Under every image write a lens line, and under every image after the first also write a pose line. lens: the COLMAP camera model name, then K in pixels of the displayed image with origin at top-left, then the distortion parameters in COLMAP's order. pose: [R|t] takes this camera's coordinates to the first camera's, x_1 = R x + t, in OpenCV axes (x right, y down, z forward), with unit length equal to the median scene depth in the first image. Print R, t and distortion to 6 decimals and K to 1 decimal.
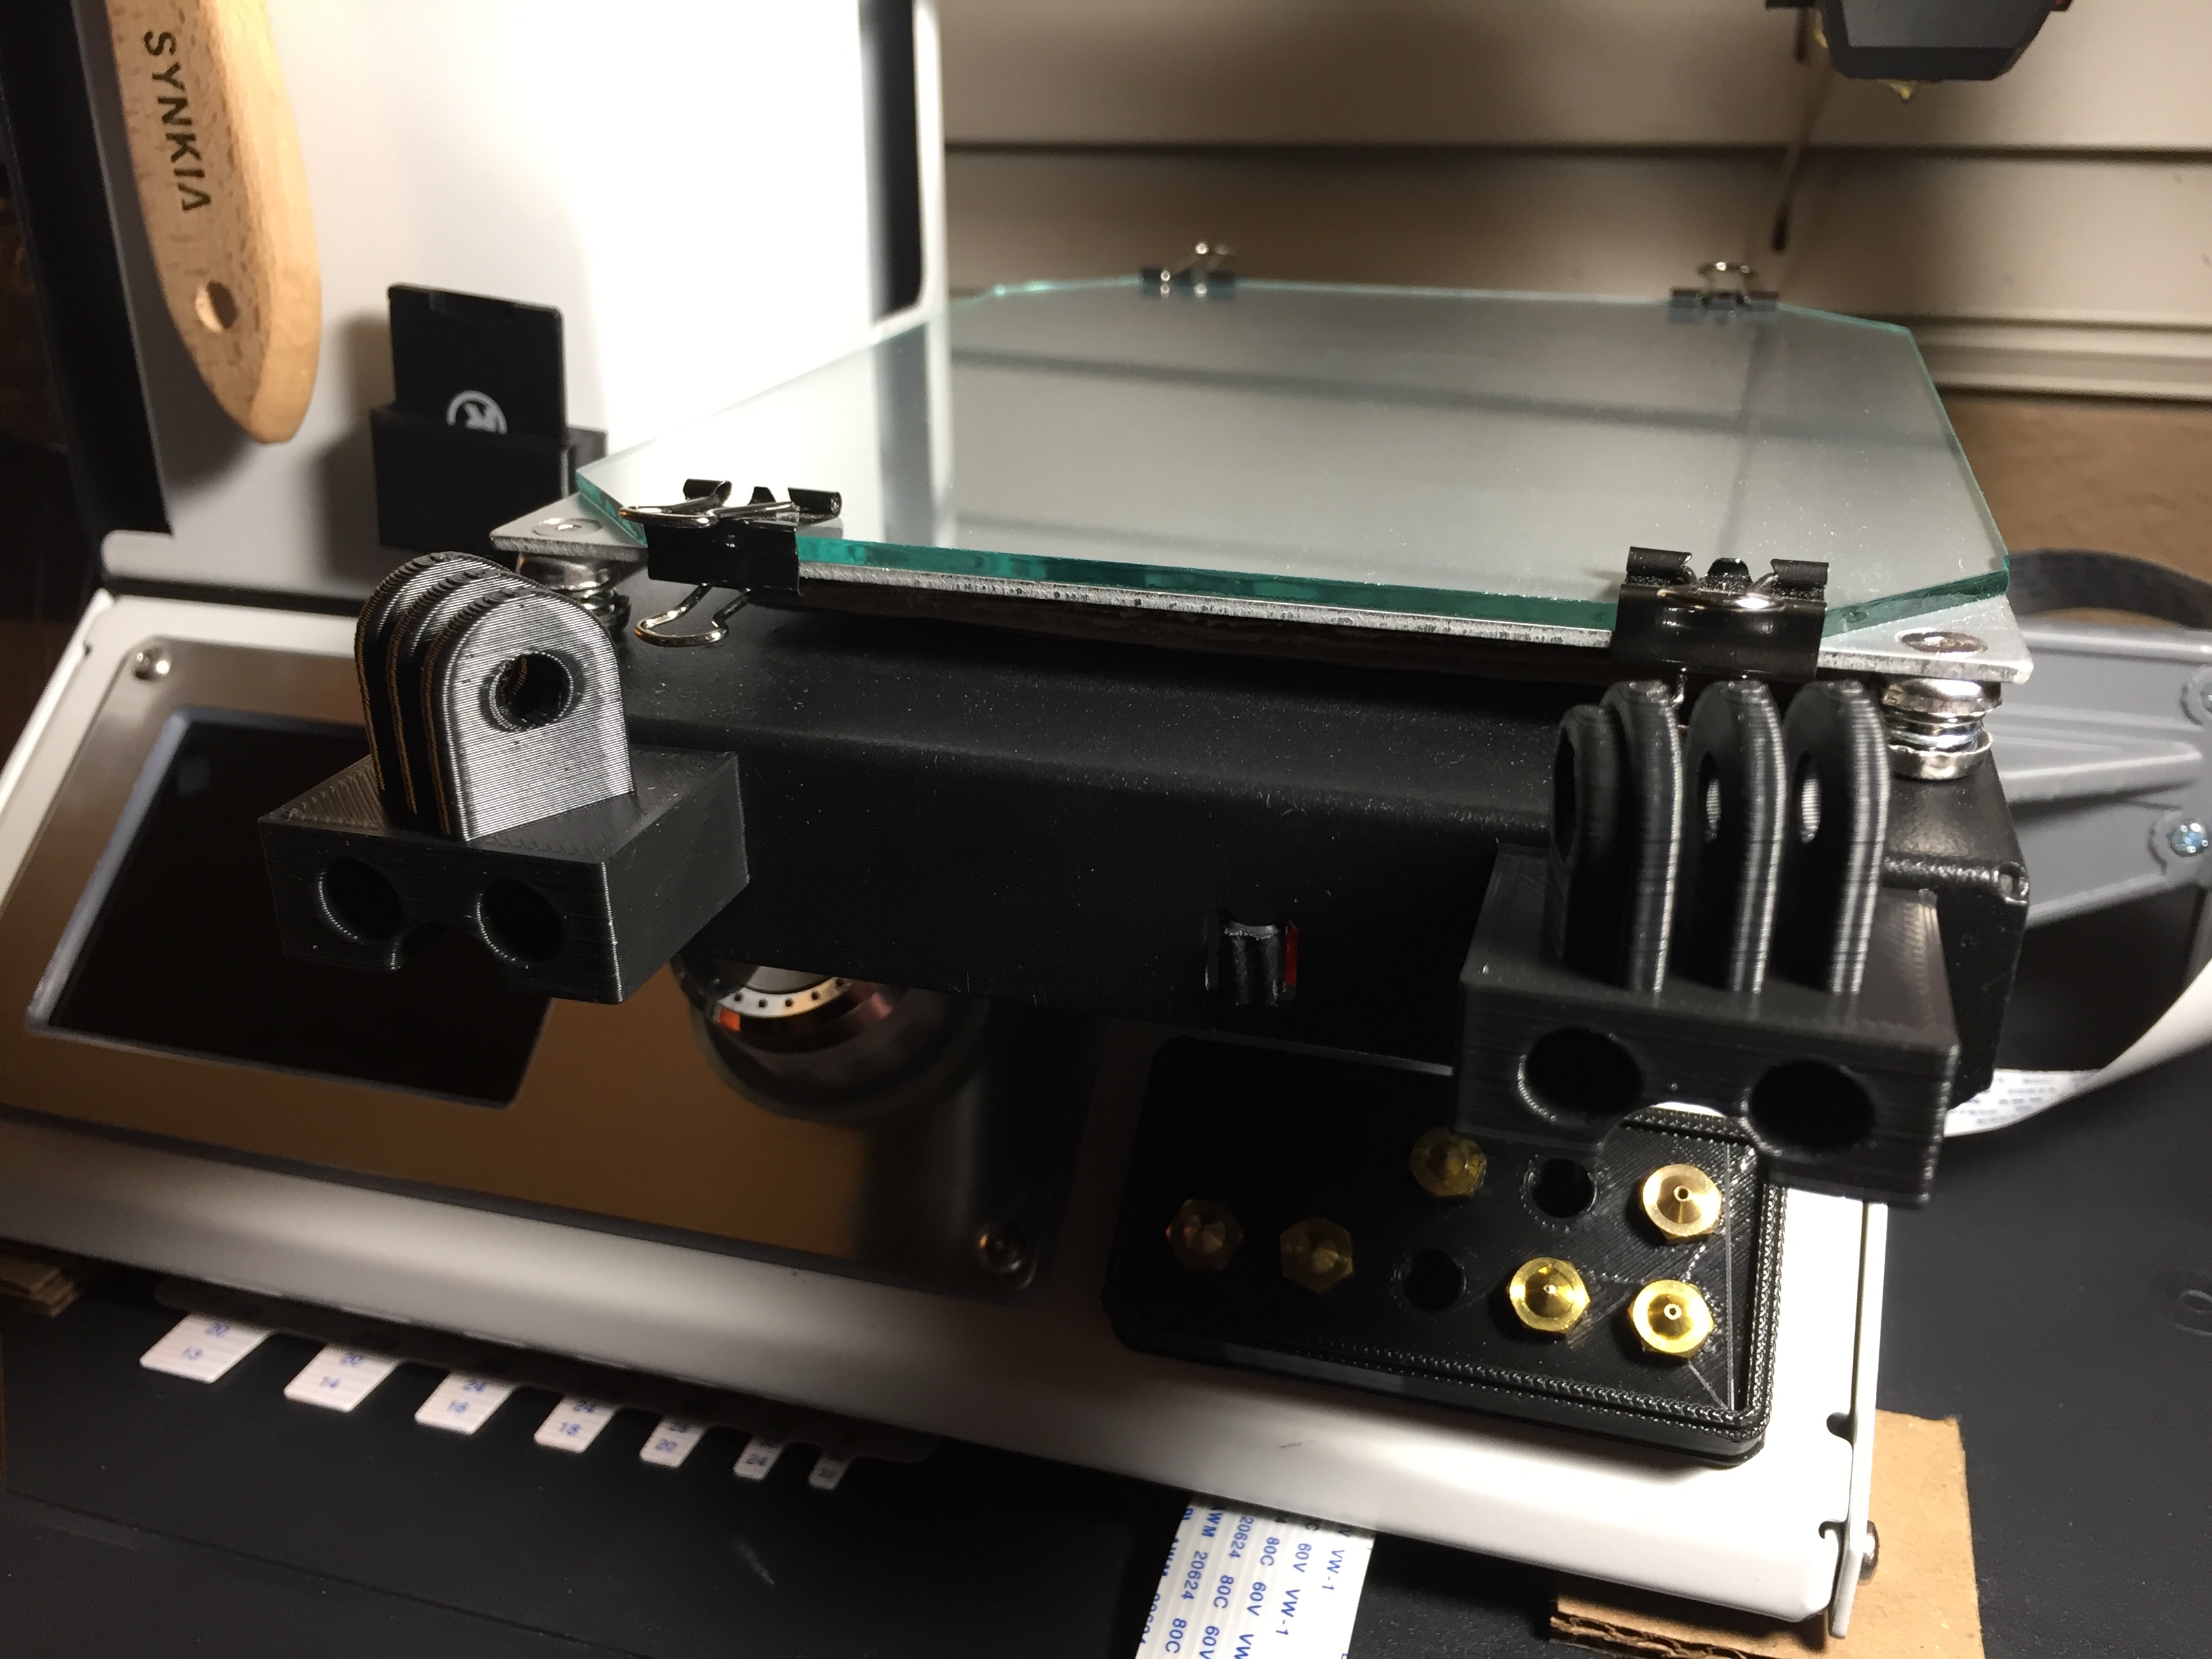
lens RADIAL K [[1942.8, 0, 1106.0], [0, 1942.8, 829.5], [0, 0, 1]] dist [0.084363, -0.087859]
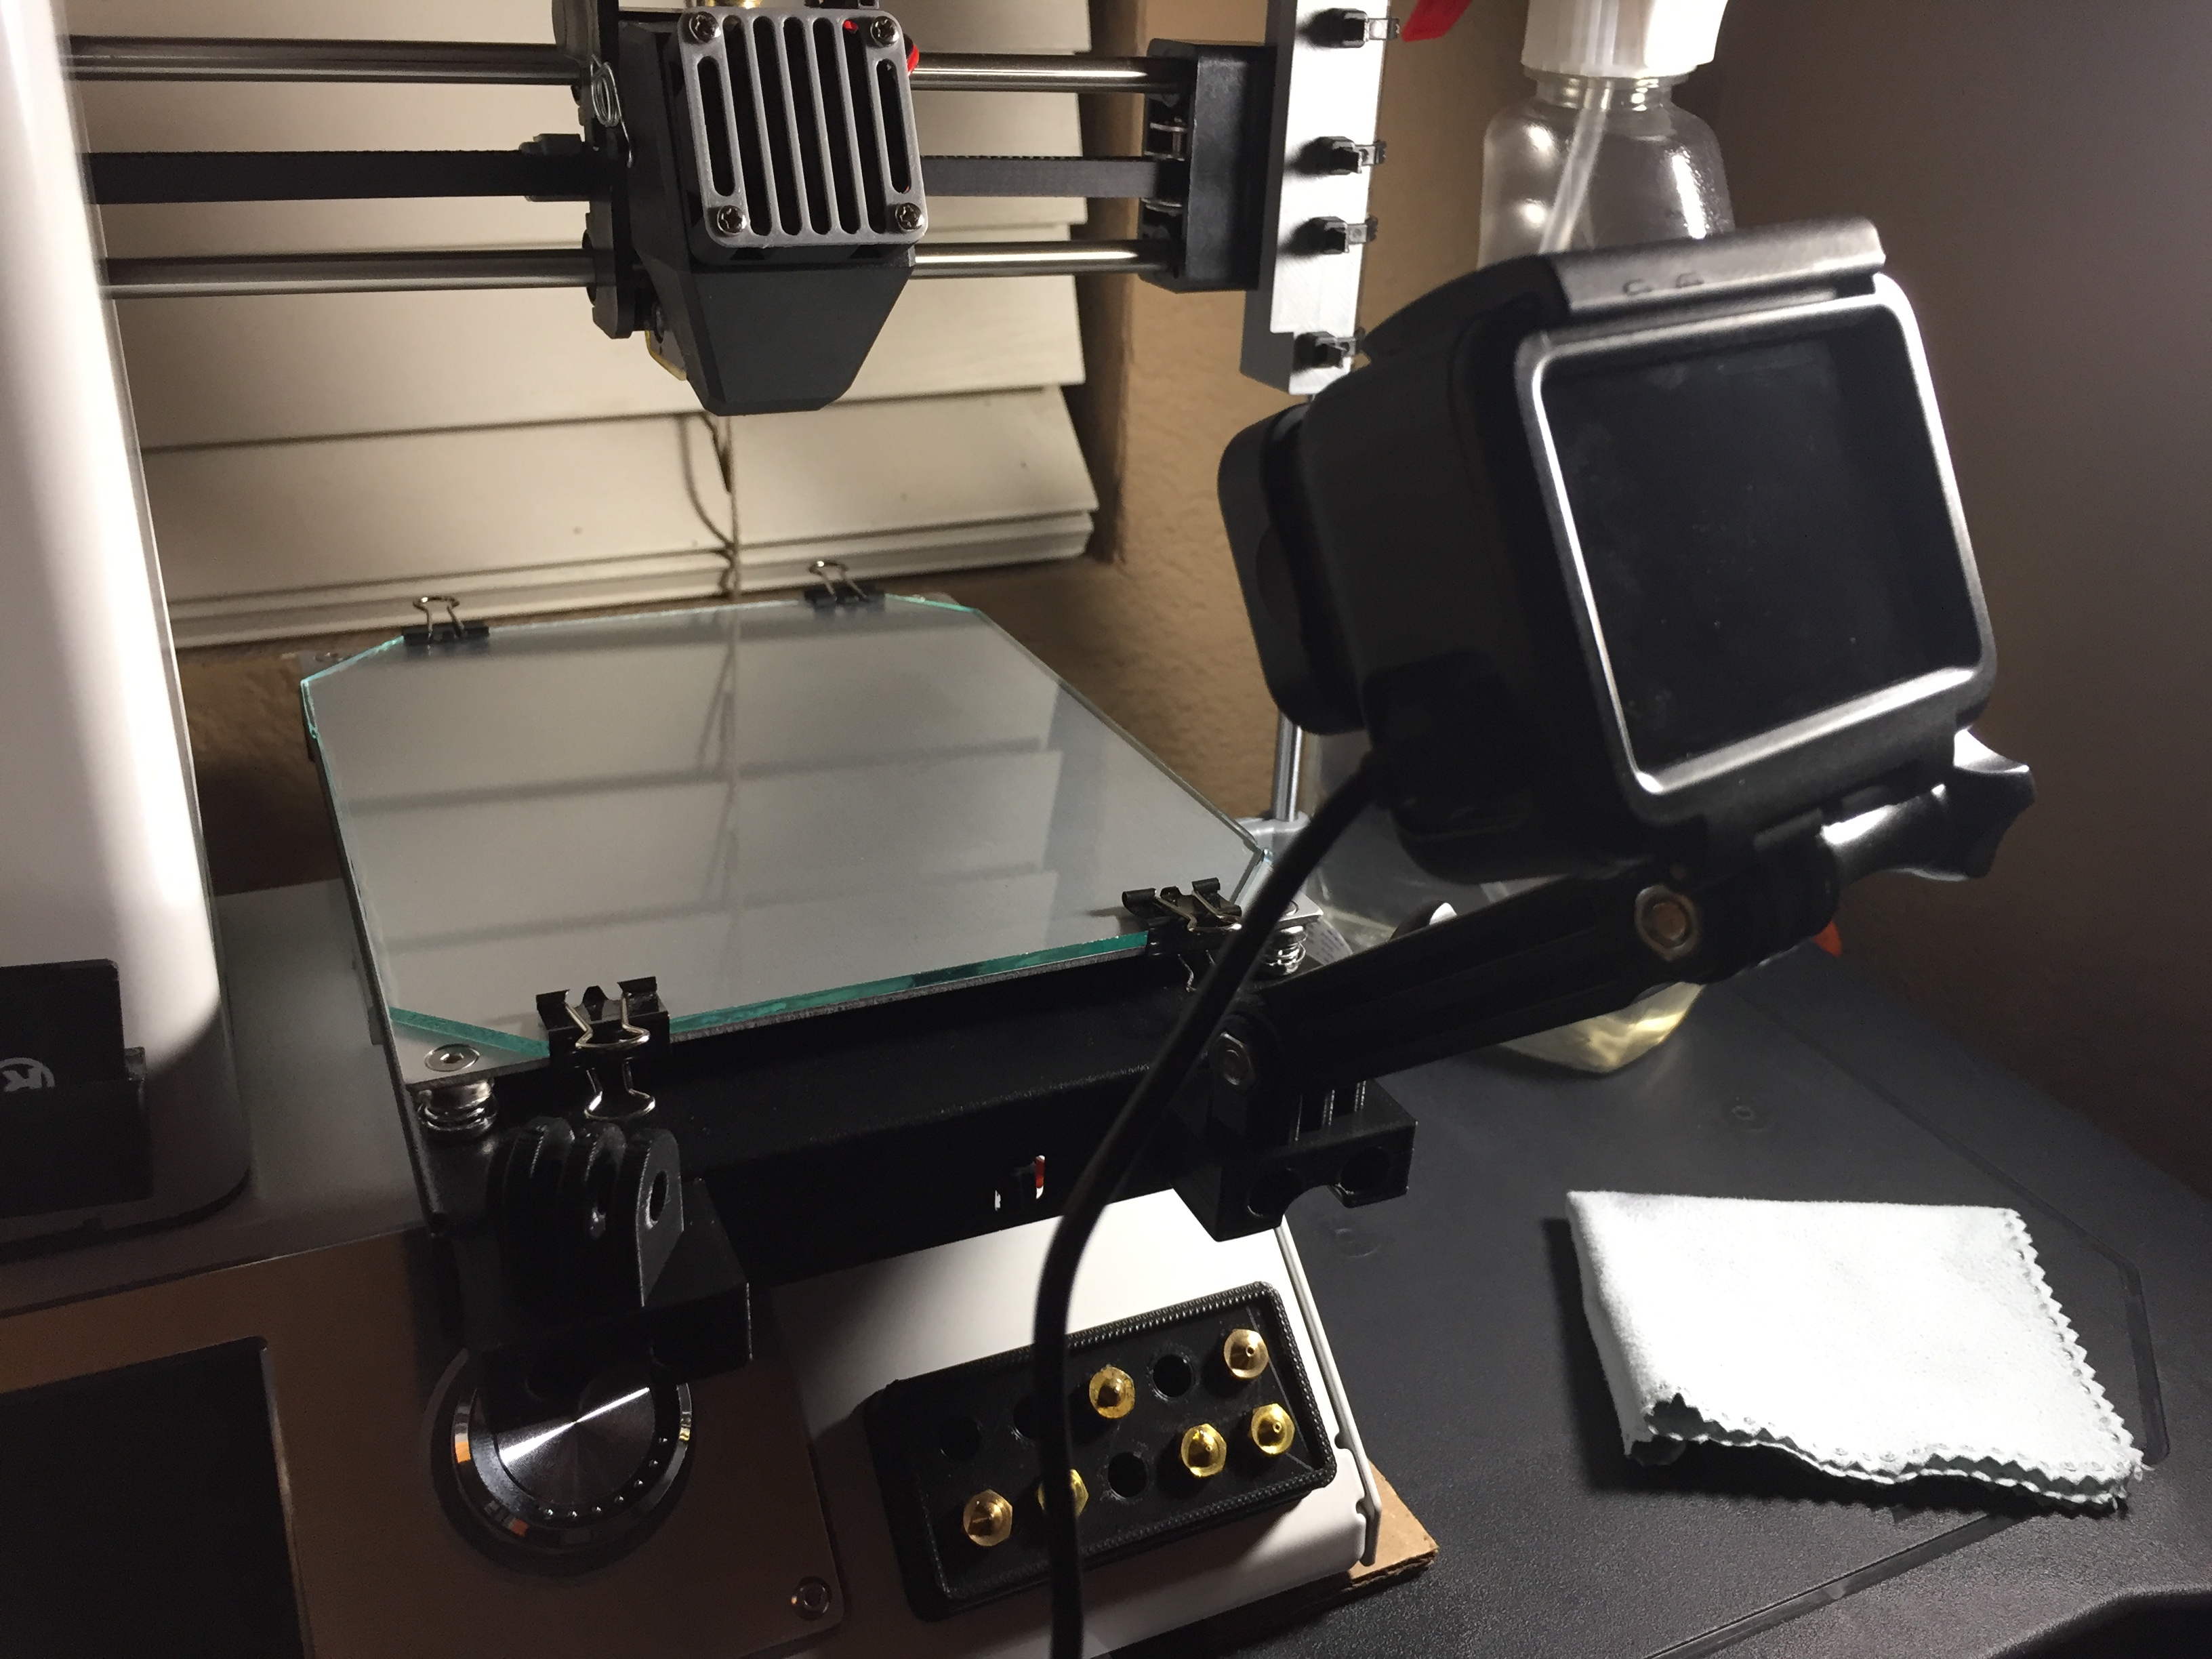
lens RADIAL K [[1942.8, 0, 1106.0], [0, 1942.8, 829.5], [0, 0, 1]] dist [0.084363, -0.087859]
pose [[0.742717, -0.256816, 0.618399, -0.891612], [0.227194, 0.965394, 0.128054, -0.458560], [-0.629885, 0.045388, 0.775361, -0.410128]]
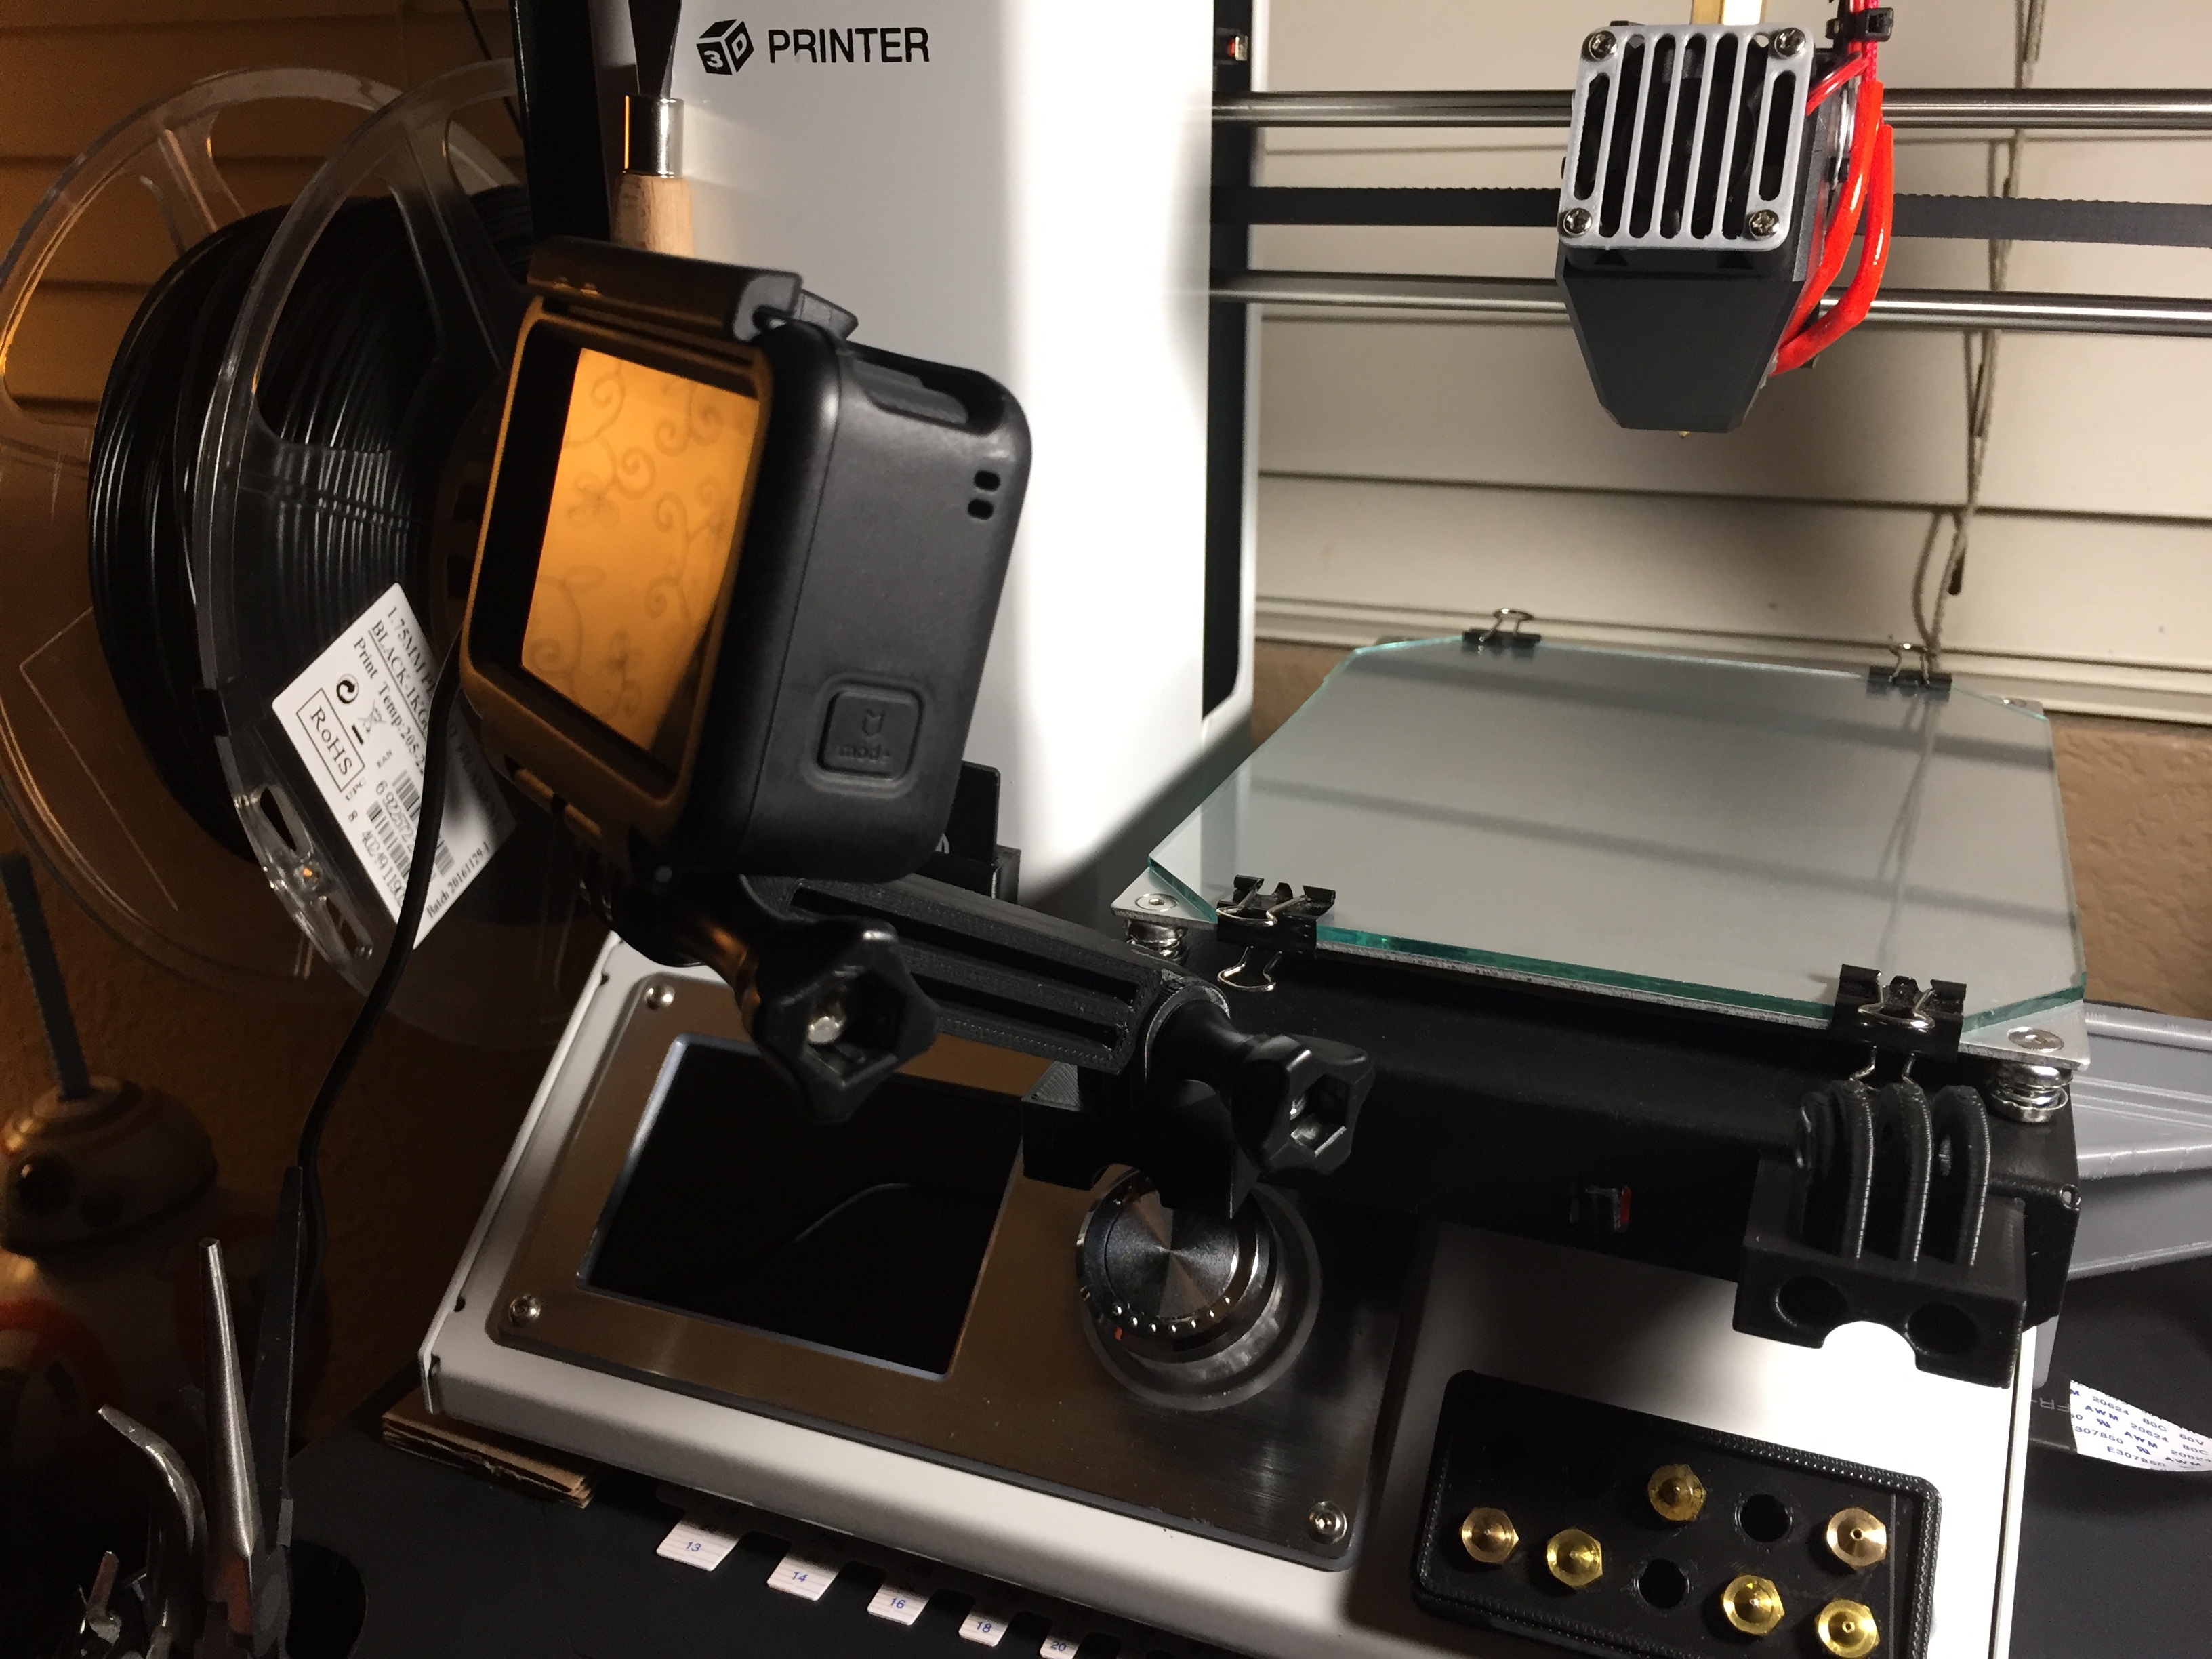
lens RADIAL K [[1942.8, 0, 1106.0], [0, 1942.8, 829.5], [0, 0, 1]] dist [0.084363, -0.087859]
pose [[0.995738, 0.027888, -0.087904, -0.214709], [-0.031240, 0.998827, -0.036995, -0.186057], [0.086769, 0.039583, 0.995442, -0.730023]]
